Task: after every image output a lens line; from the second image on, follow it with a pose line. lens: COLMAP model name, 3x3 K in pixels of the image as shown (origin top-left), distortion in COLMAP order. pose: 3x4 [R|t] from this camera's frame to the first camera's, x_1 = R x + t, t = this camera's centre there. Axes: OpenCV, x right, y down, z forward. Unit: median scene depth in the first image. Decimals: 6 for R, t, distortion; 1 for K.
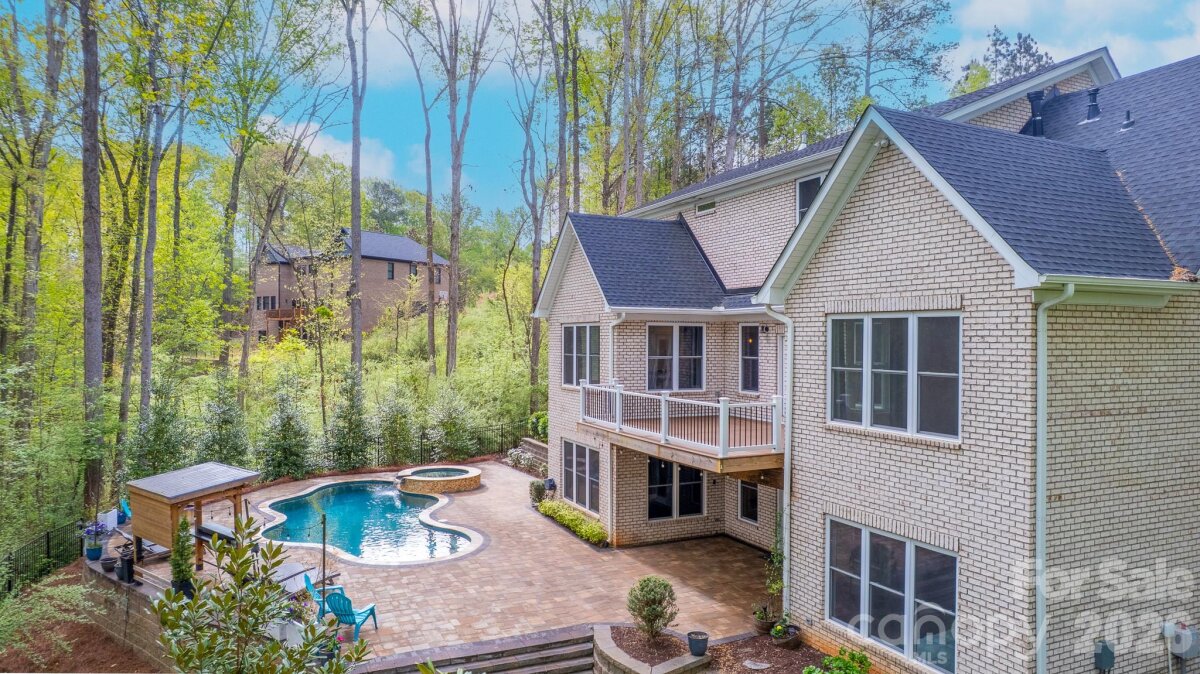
lens RADIAL K [[772.0, 0, 593.6], [0, 772.0, 345.1], [0, 0, 1]] dist [-0.086179, 0.079823]
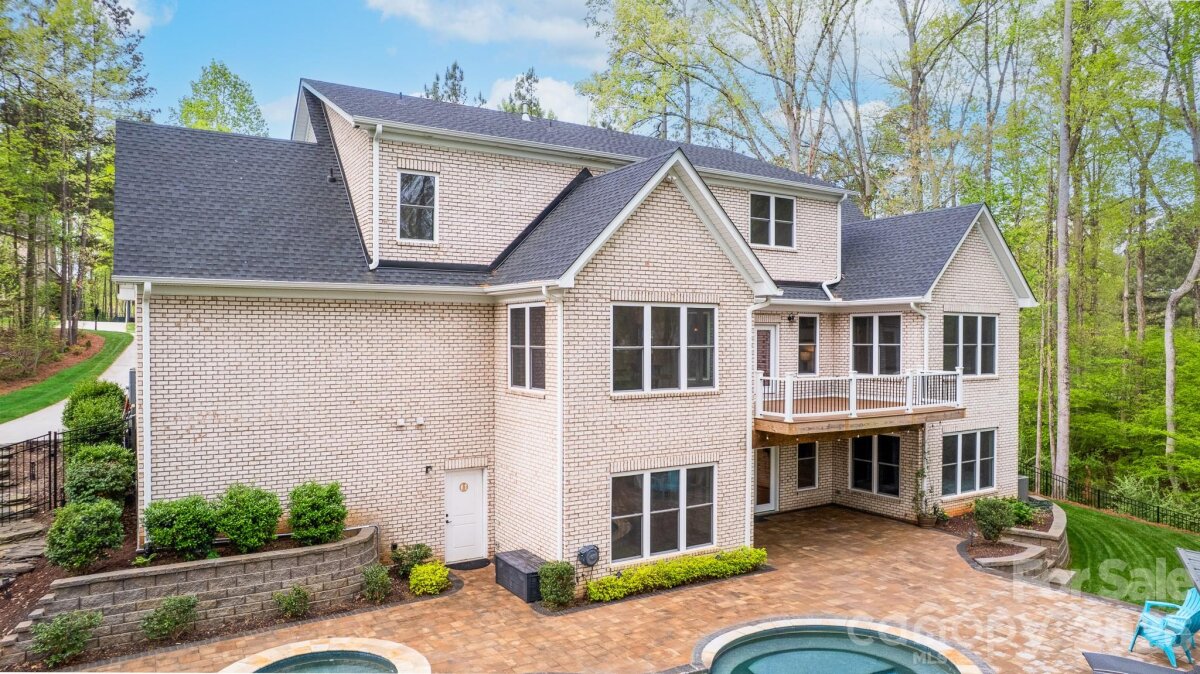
lens RADIAL K [[772.0, 0, 593.6], [0, 772.0, 345.1], [0, 0, 1]] dist [-0.086179, 0.079823]
pose [[-0.115499, -0.012291, 0.993232, -1.155857], [0.007088, 0.999888, 0.013197, 0.002884], [-0.993282, 0.008564, -0.115399, 1.817768]]
